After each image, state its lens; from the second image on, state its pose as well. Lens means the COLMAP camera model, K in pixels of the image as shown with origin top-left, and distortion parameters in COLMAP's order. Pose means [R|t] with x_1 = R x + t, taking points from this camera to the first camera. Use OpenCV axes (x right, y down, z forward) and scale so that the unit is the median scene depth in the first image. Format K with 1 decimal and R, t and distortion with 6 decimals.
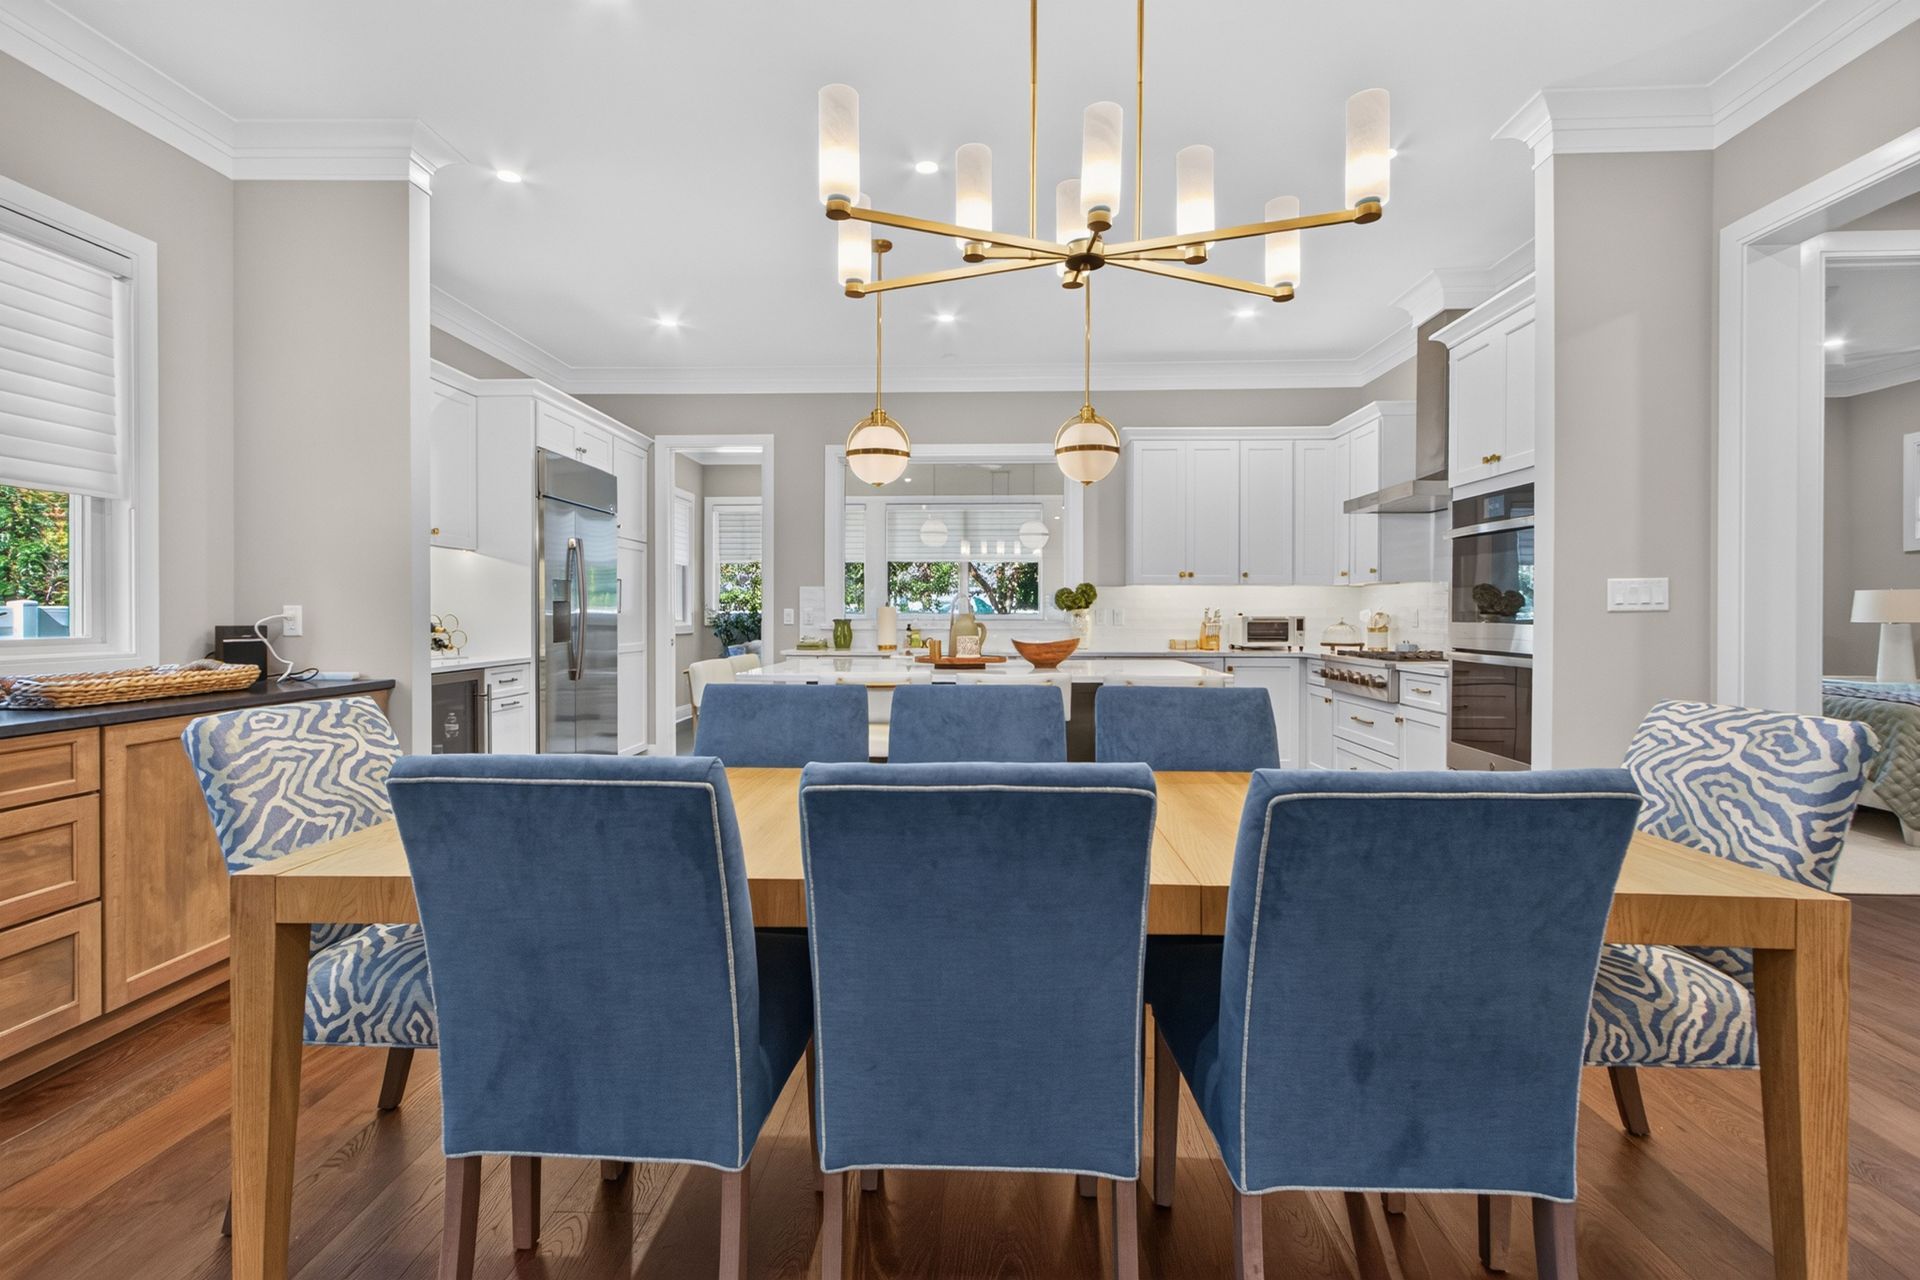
lens RADIAL K [[898.9, 0, 953.3], [0, 898.9, 605.7], [0, 0, 1]] dist [0.001056, 0.000252]
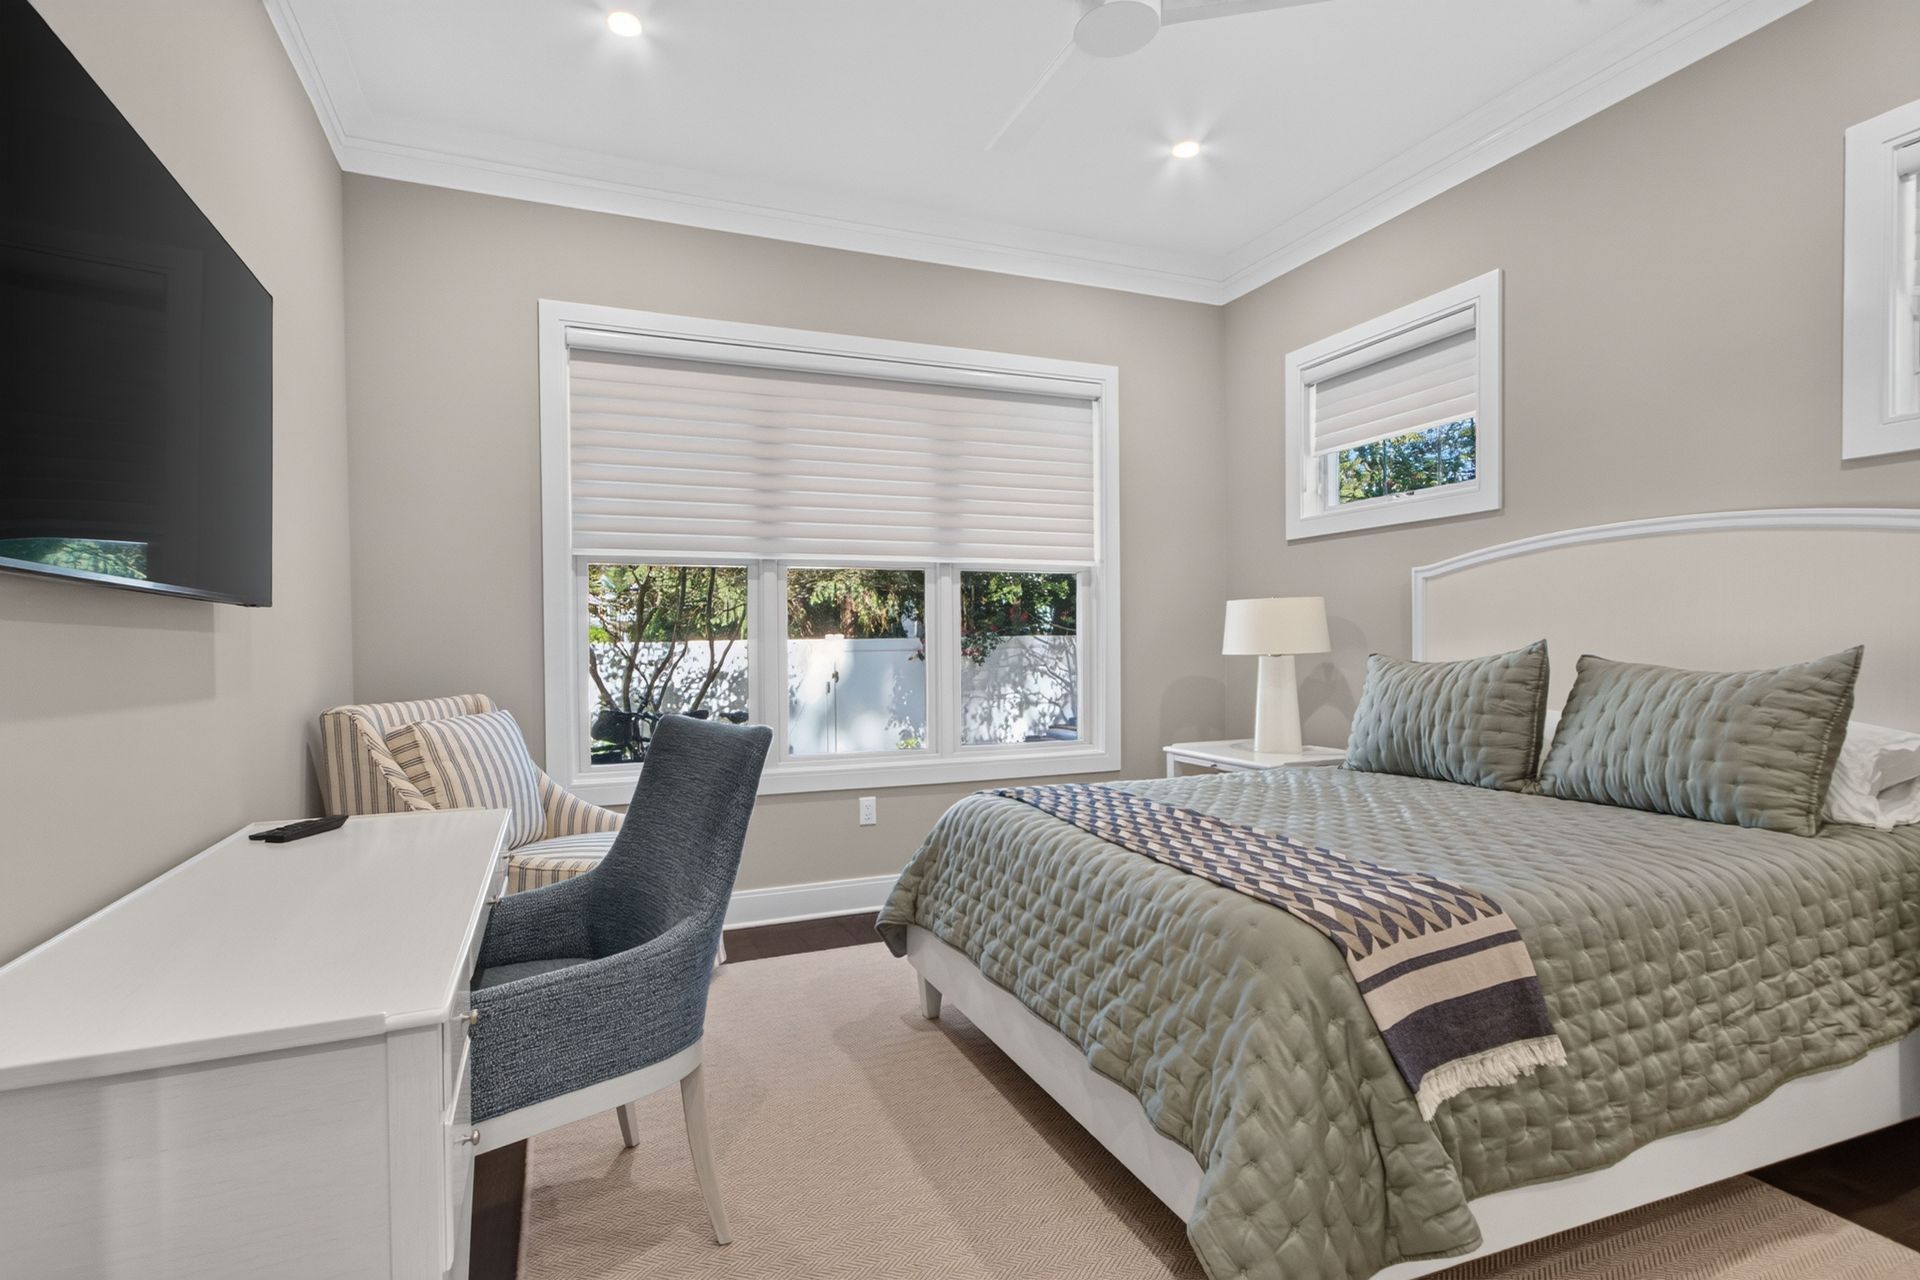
lens RADIAL K [[916.1, 0, 960.1], [0, 916.1, 649.6], [0, 0, 1]] dist [0.000302, -0.000251]
pose [[0.894524, 0.000878, 0.447018, 0.569327], [-0.005301, 0.999949, 0.008644, 0.010571], [-0.446988, -0.010102, 0.894483, 0.531782]]
